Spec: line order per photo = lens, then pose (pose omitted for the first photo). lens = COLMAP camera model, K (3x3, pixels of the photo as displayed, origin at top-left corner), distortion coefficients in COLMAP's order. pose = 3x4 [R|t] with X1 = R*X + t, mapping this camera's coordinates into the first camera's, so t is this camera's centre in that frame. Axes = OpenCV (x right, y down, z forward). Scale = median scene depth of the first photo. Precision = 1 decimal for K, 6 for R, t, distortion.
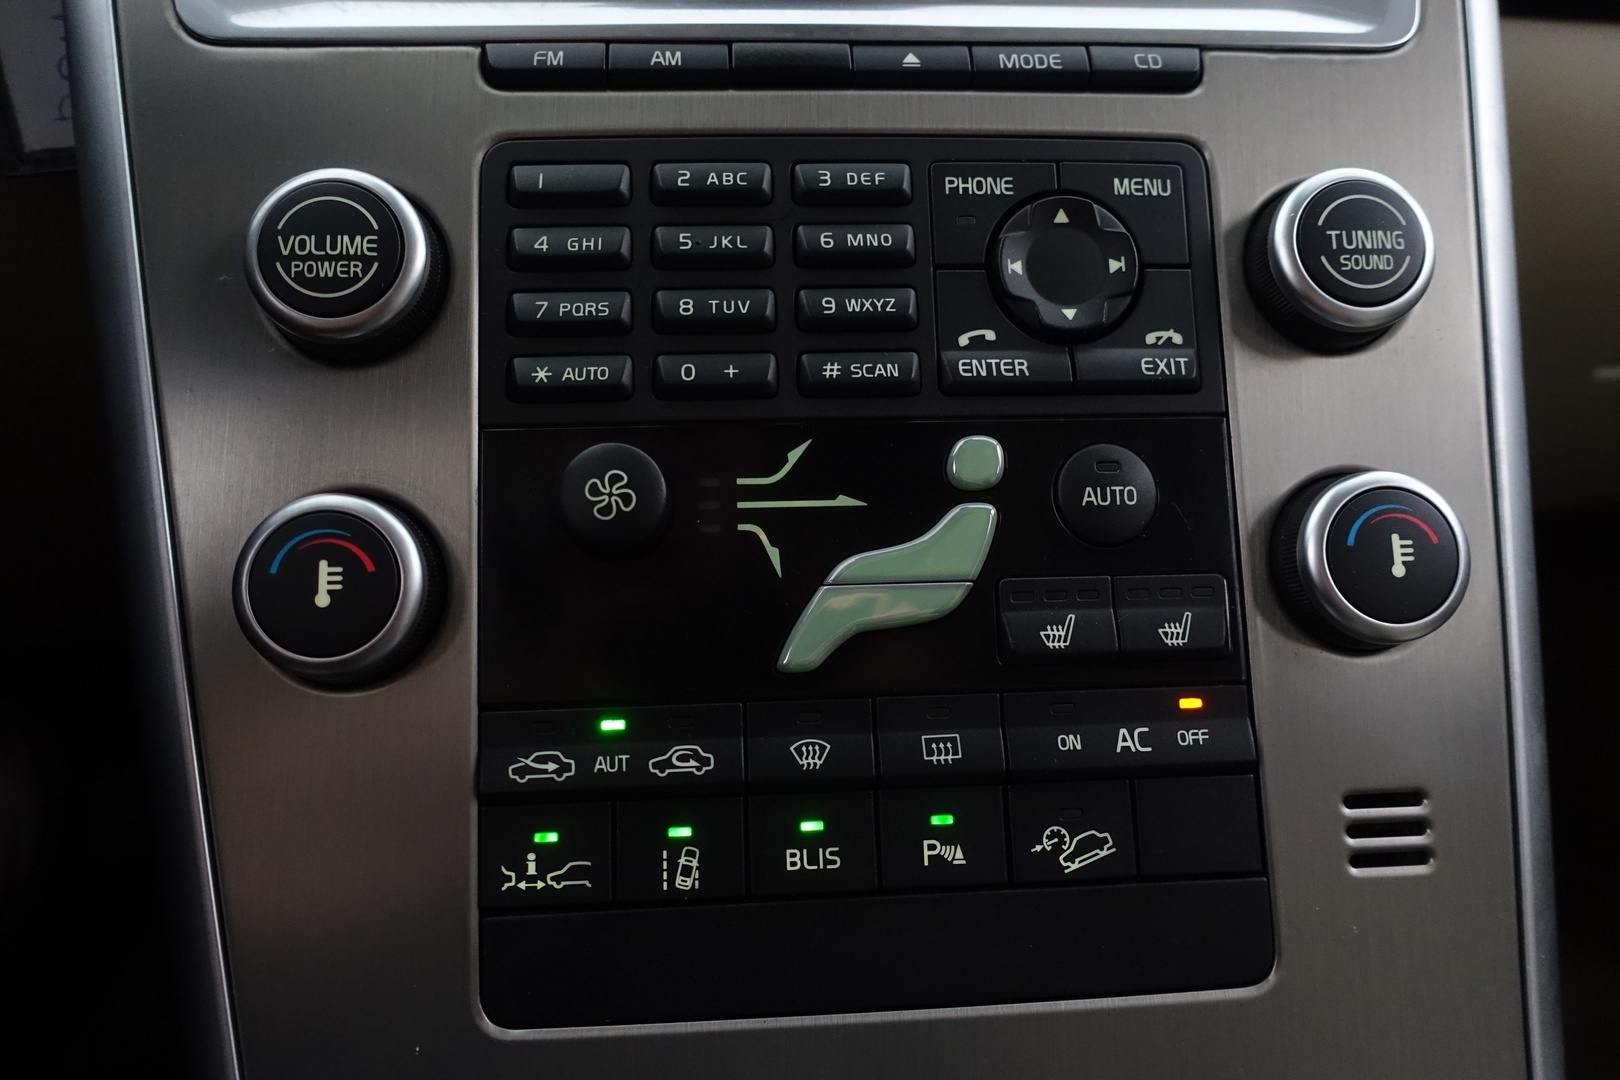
lens RADIAL K [[1099.6, 0, 810.0], [0, 1099.6, 540.0], [0, 0, 1]] dist [-0.009166, -0.001519]
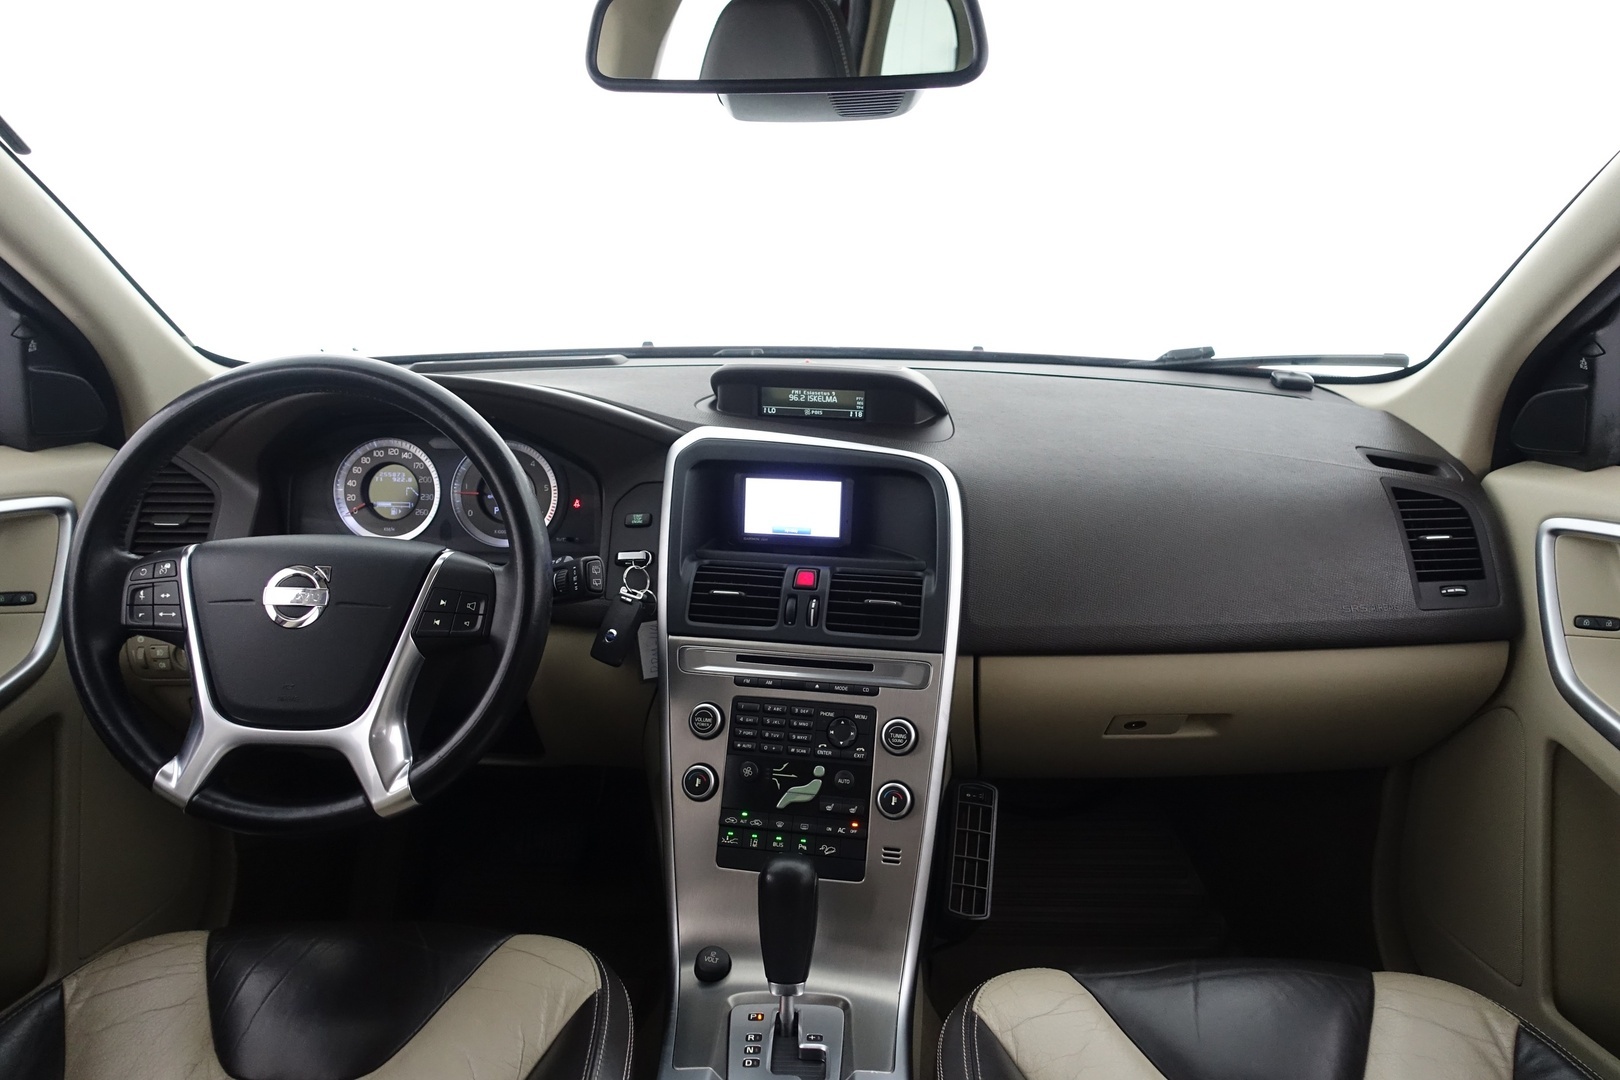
lens RADIAL K [[1099.6, 0, 810.0], [0, 1099.6, 540.0], [0, 0, 1]] dist [-0.009166, -0.001519]
pose [[0.968936, 0.071660, -0.236704, 1.247768], [-0.093189, 0.992345, -0.081042, -0.722355], [0.229084, 0.100583, 0.968196, -4.073789]]
